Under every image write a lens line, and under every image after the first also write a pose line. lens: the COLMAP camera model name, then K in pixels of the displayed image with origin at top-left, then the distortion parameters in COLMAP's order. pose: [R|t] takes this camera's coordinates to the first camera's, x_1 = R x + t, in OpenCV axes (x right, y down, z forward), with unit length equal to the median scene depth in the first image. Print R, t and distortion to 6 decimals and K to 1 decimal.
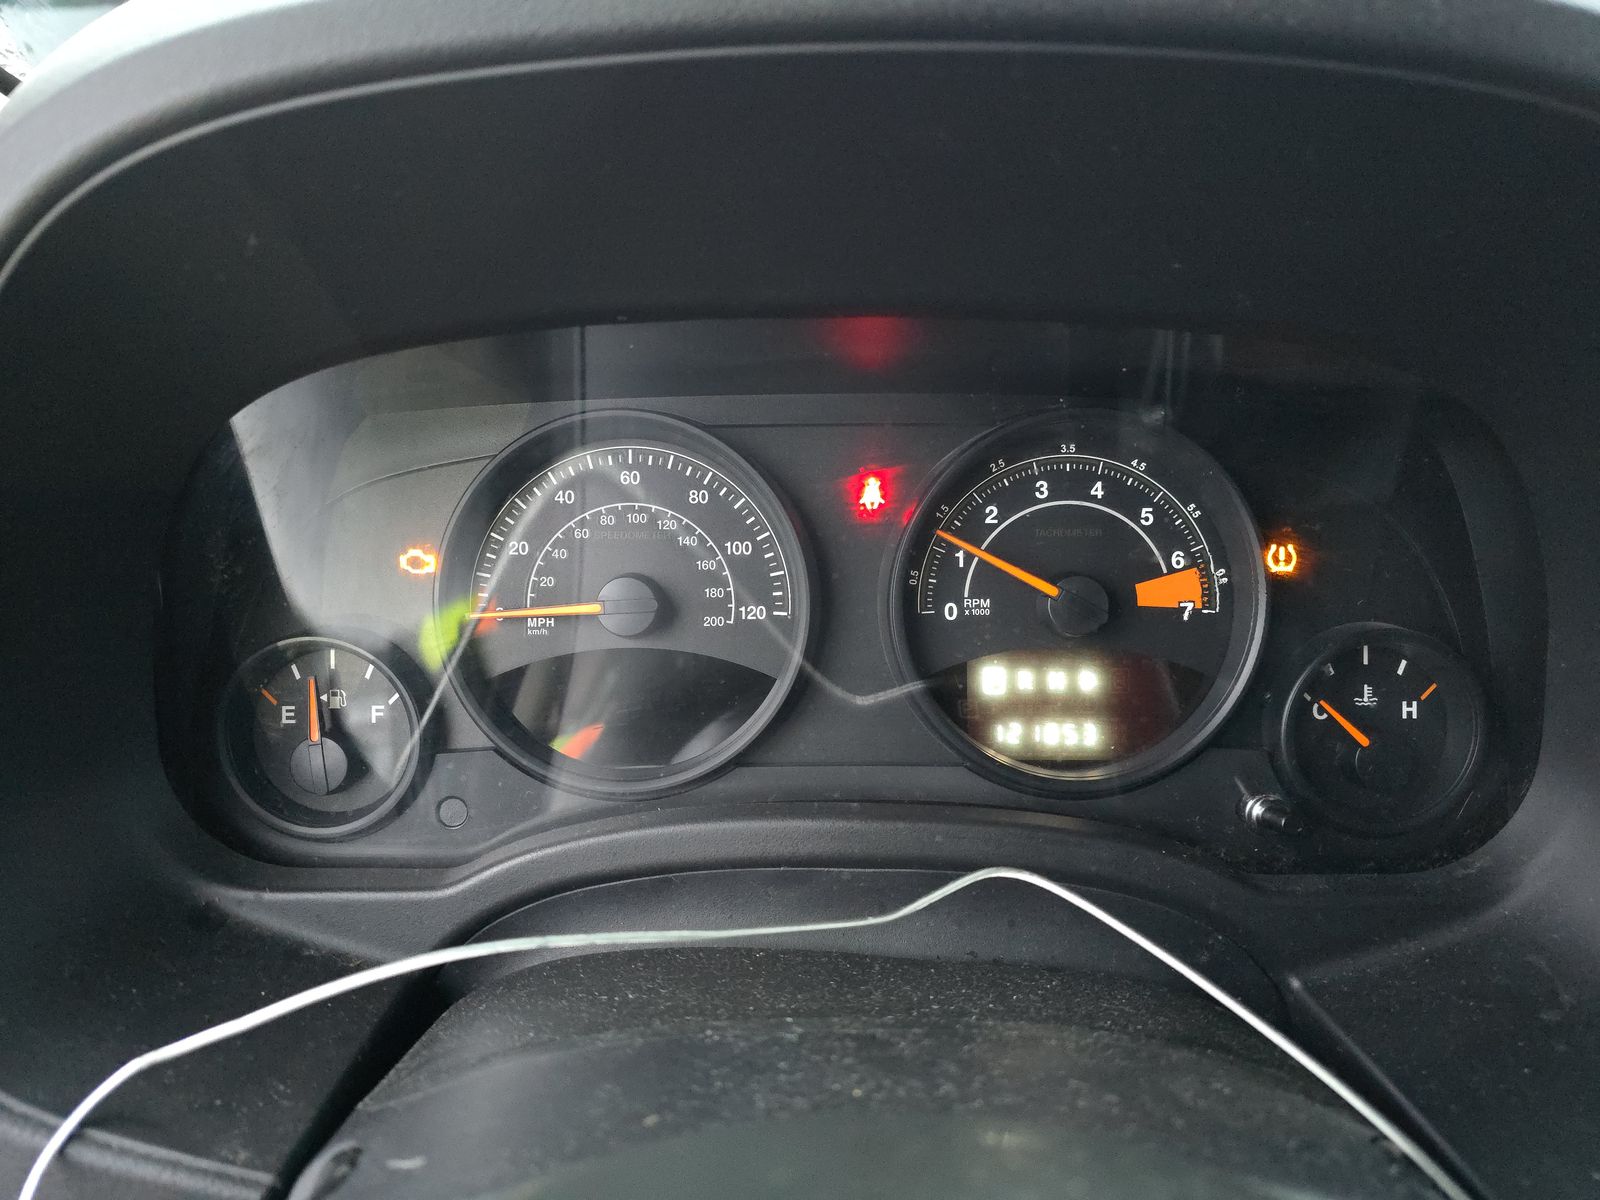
lens RADIAL K [[1036.7, 0, 800.0], [0, 1036.7, 600.0], [0, 0, 1]] dist [0.002596, -0.000491]
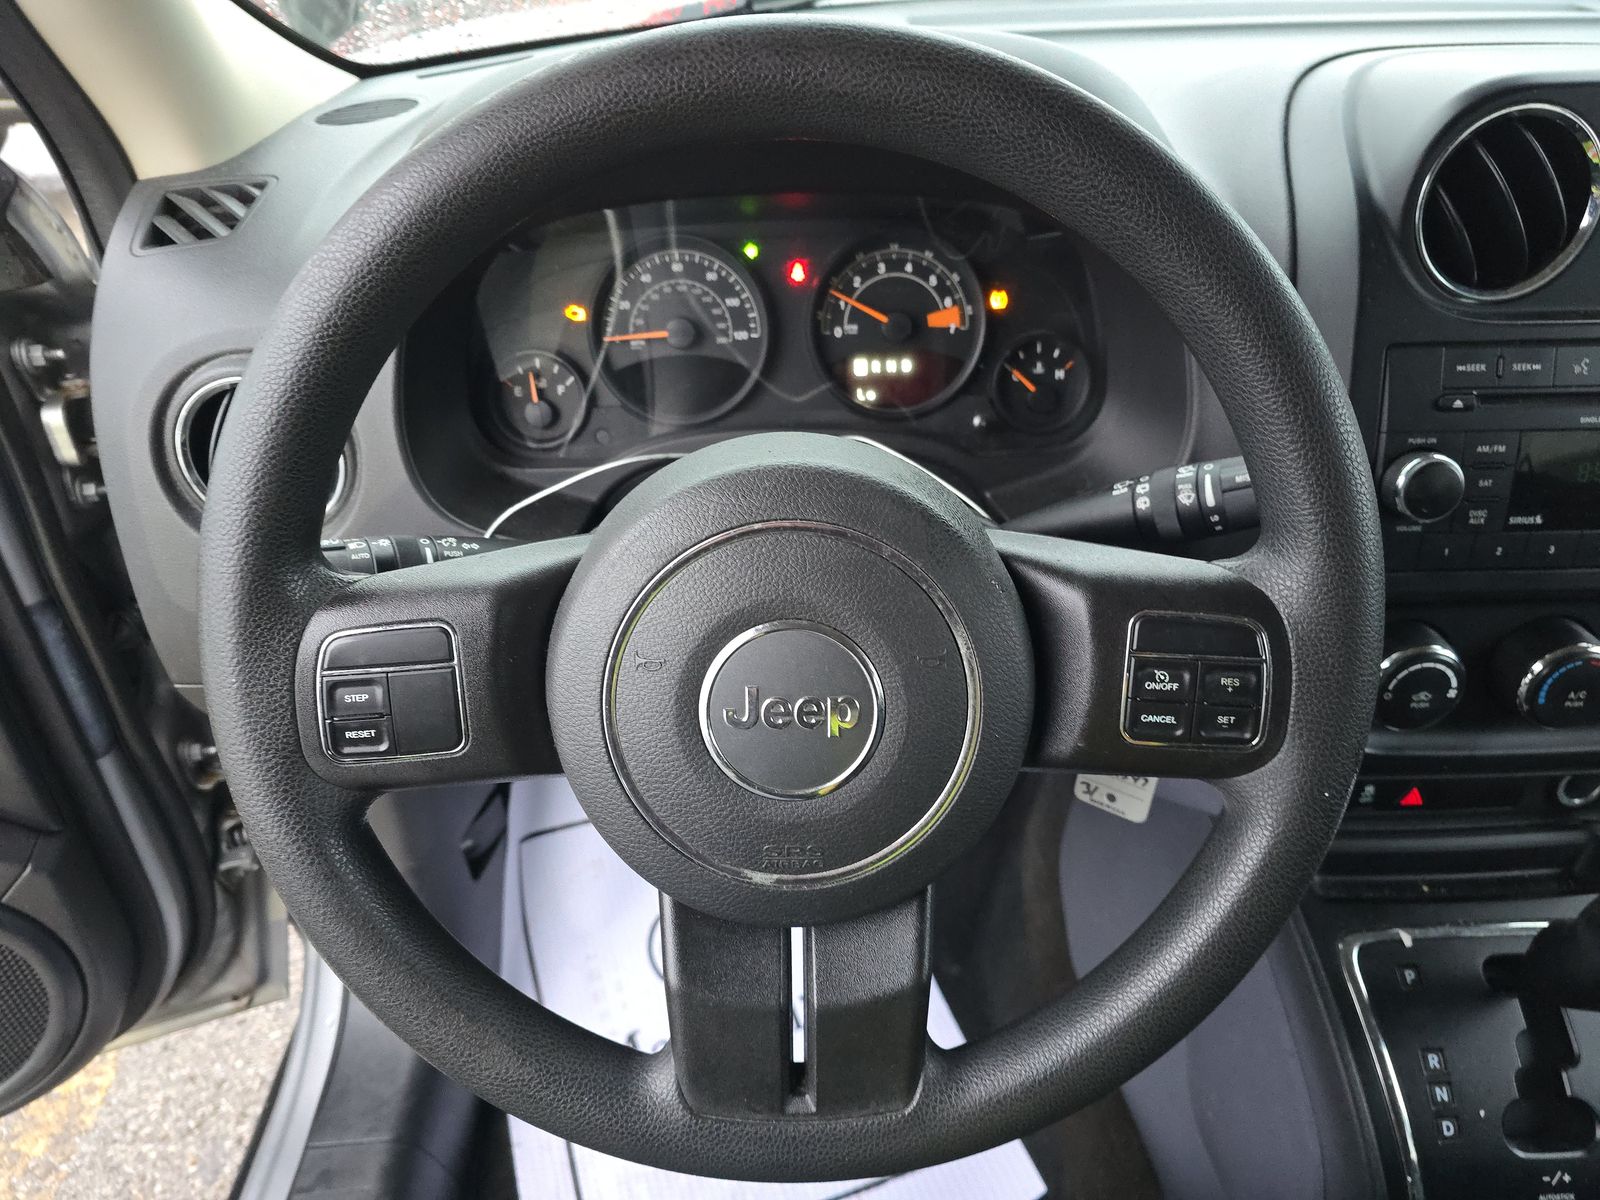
lens RADIAL K [[1036.7, 0, 800.0], [0, 1036.7, 600.0], [0, 0, 1]] dist [0.002596, -0.000491]
pose [[0.996888, -0.046847, 0.063394, -0.082987], [0.033763, 0.980493, 0.193630, 0.131624], [-0.071229, -0.190887, 0.979024, -1.093998]]
